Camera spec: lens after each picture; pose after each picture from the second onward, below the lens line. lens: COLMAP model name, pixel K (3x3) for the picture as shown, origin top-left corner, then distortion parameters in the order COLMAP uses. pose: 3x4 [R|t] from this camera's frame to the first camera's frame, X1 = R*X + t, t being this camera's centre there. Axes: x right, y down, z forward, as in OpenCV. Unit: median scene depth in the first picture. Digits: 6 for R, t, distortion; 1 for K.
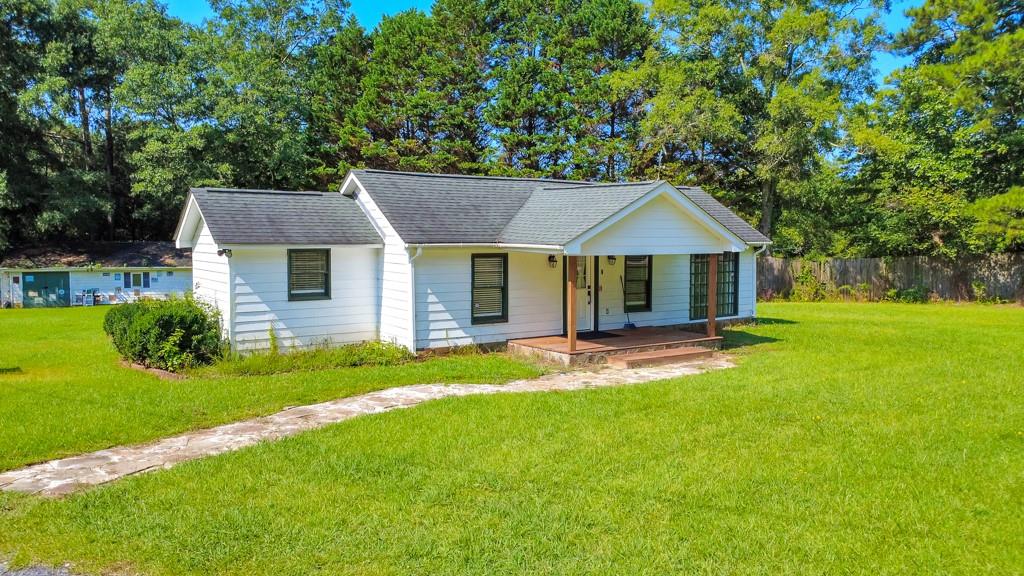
lens RADIAL K [[784.4, 0, 509.5], [0, 784.4, 288.1], [0, 0, 1]] dist [0.032939, 0.002817]
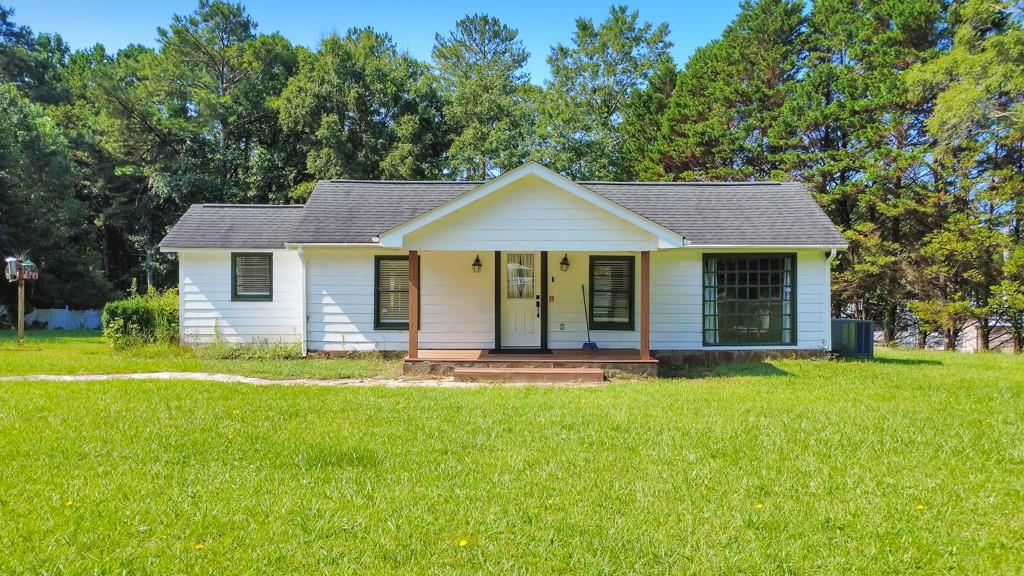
lens RADIAL K [[784.4, 0, 515.8], [0, 784.4, 287.6], [0, 0, 1]] dist [0.032939, 0.002817]
pose [[0.833235, 0.001250, -0.552918, 0.618039], [-0.040422, 0.997459, -0.058660, 0.044204], [0.551440, 0.071227, 0.831168, 0.296190]]
